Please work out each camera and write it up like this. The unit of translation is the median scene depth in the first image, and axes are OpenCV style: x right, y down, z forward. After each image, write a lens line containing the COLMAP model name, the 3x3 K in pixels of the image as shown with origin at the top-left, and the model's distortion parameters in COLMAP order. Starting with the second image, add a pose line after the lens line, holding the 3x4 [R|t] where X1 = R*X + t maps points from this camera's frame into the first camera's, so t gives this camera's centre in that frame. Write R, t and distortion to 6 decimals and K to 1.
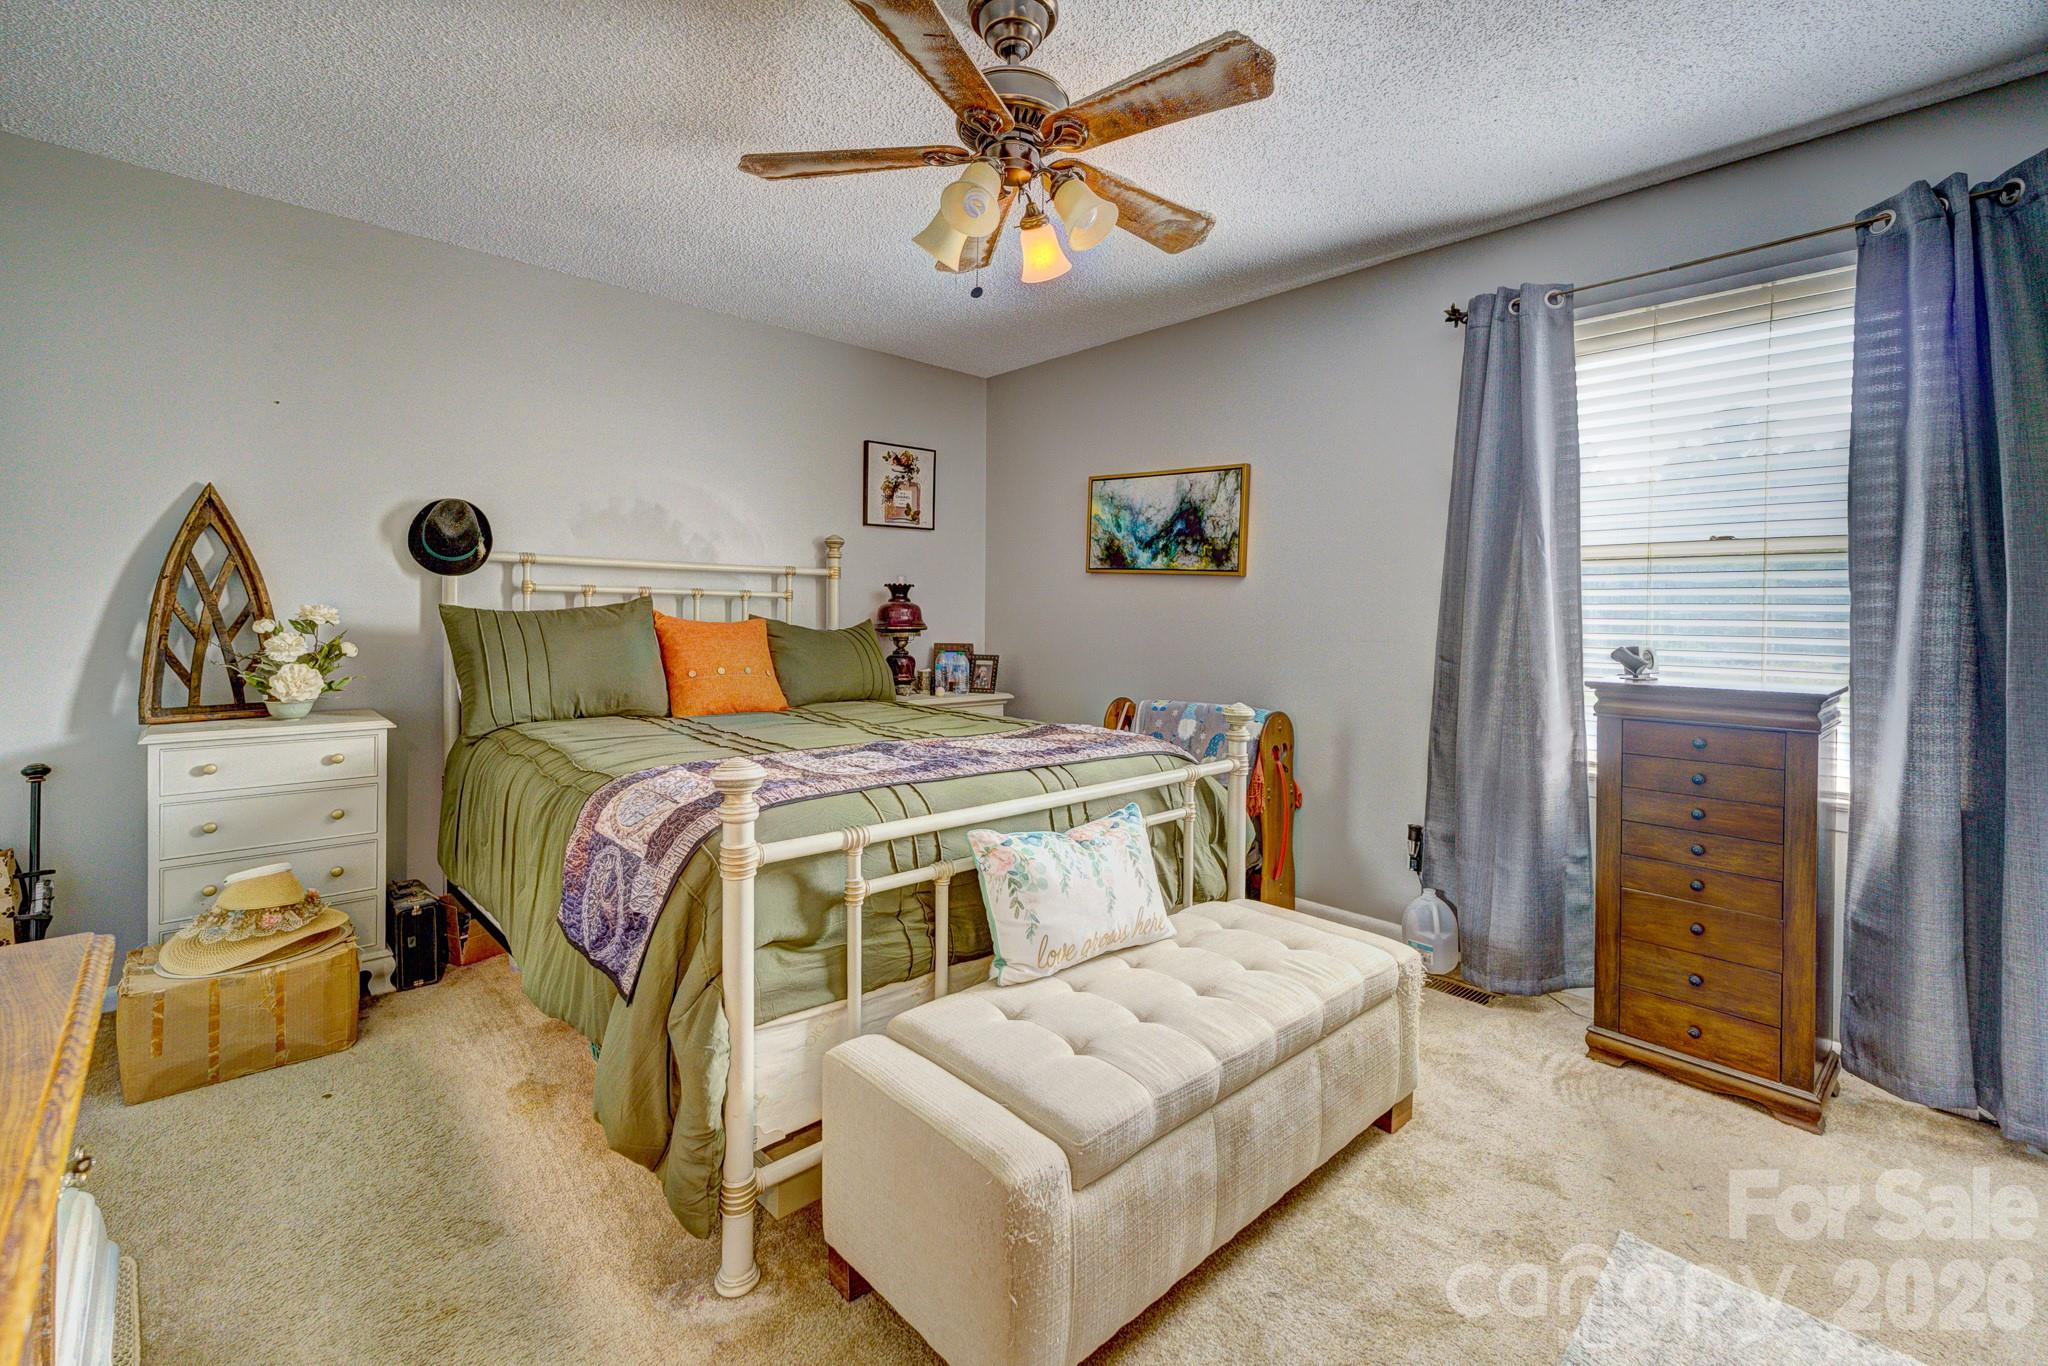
lens RADIAL K [[879.8, 0, 1030.2], [0, 879.8, 636.9], [0, 0, 1]] dist [0.006684, 0.000540]
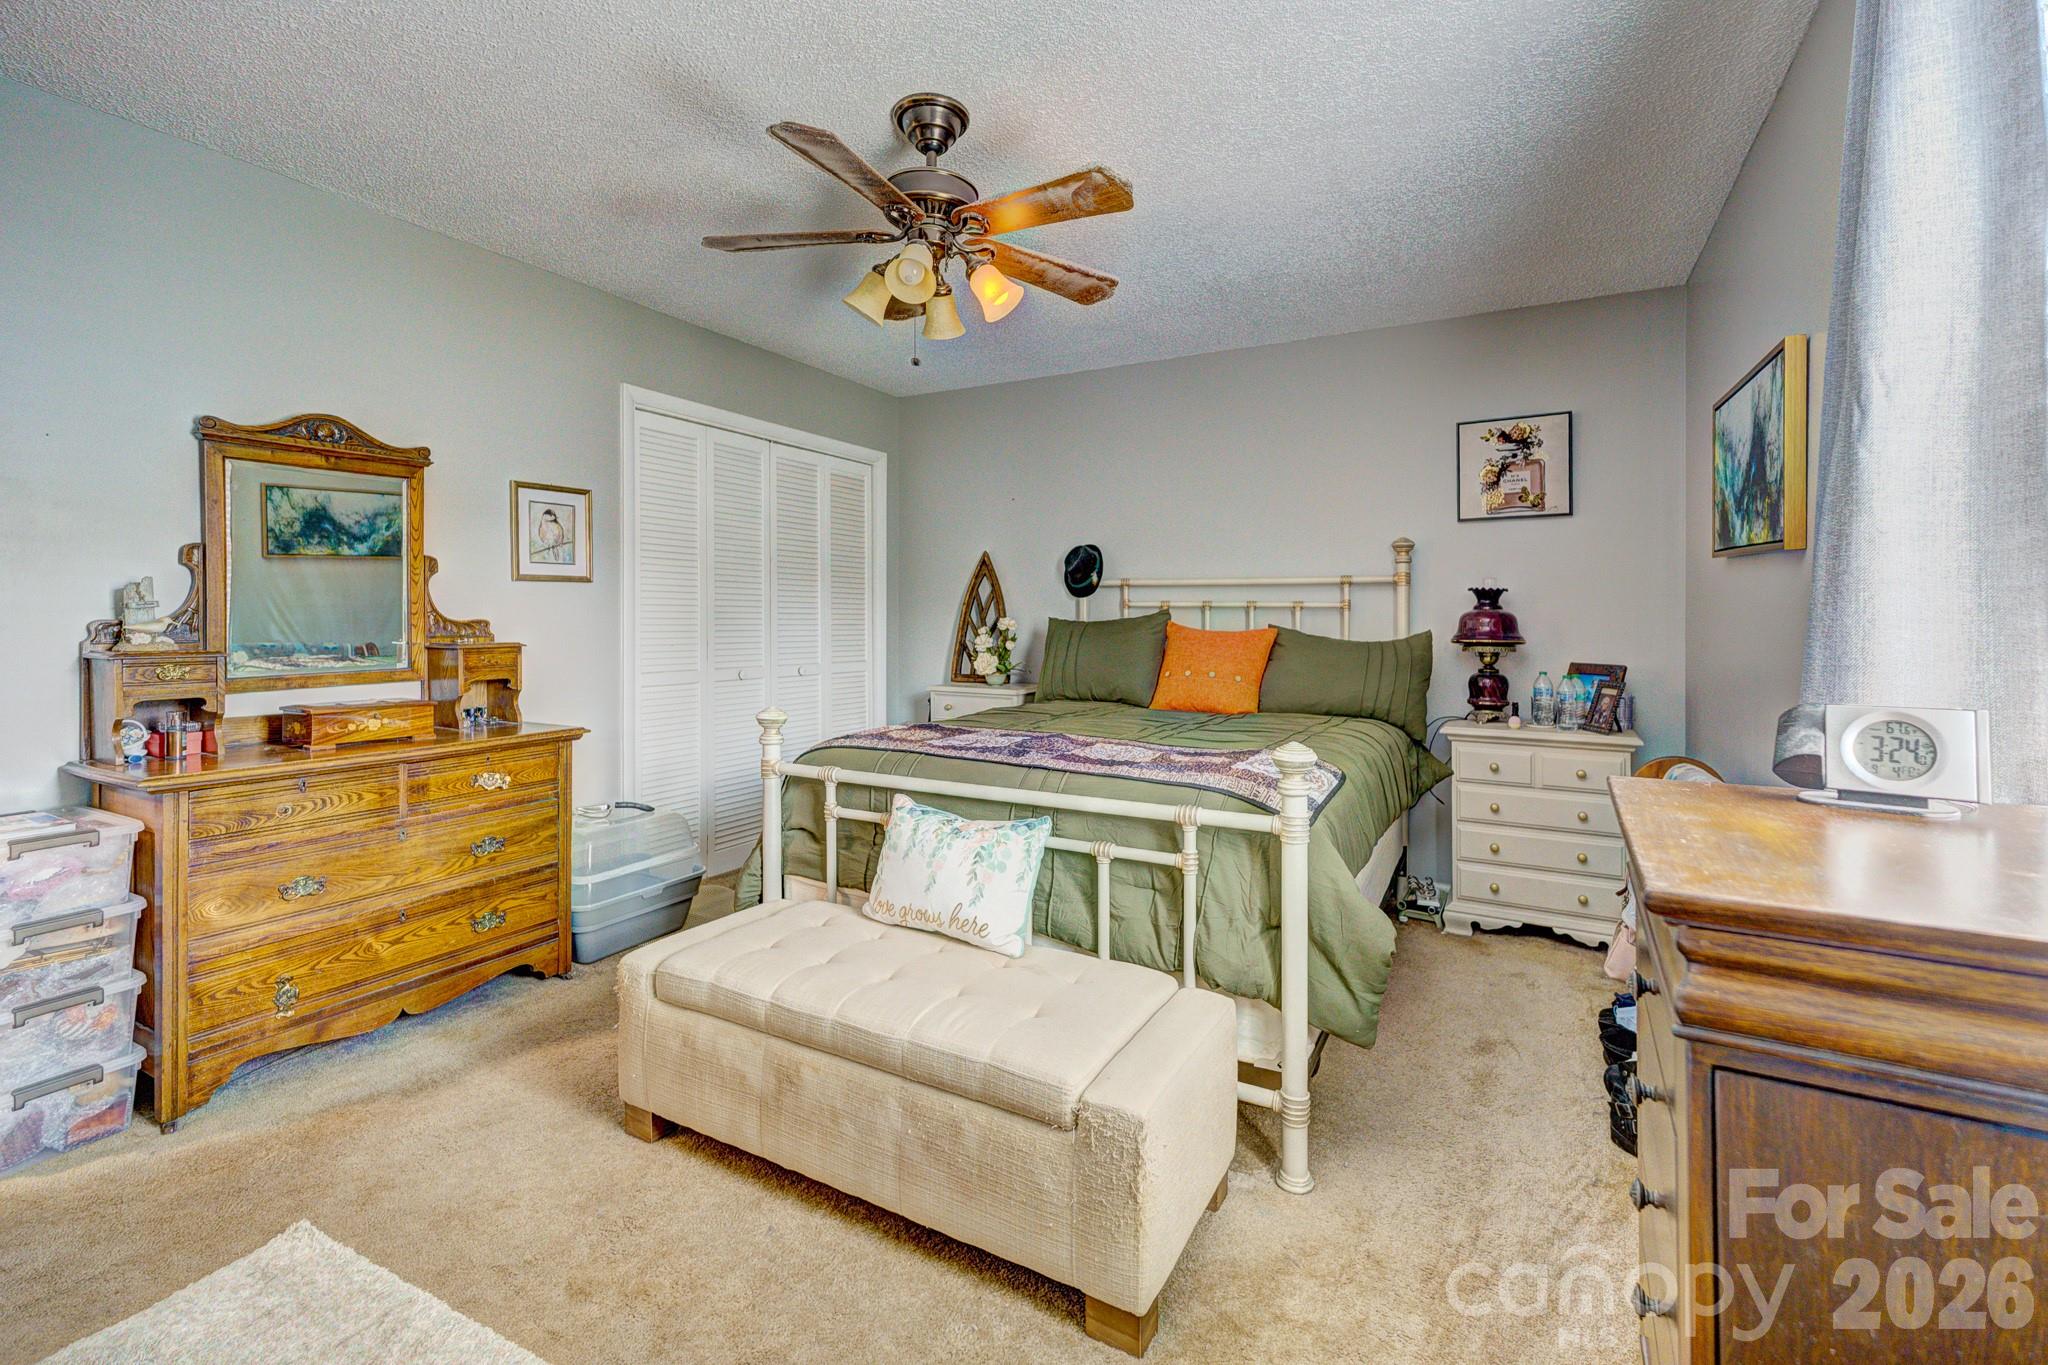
lens RADIAL K [[879.8, 0, 1030.2], [0, 879.8, 636.4], [0, 0, 1]] dist [0.006684, 0.000540]
pose [[0.311179, 0.012031, -0.950275, 0.506535], [-0.027250, 0.999622, 0.003732, -0.006152], [0.949961, 0.024734, 0.311389, 0.335687]]
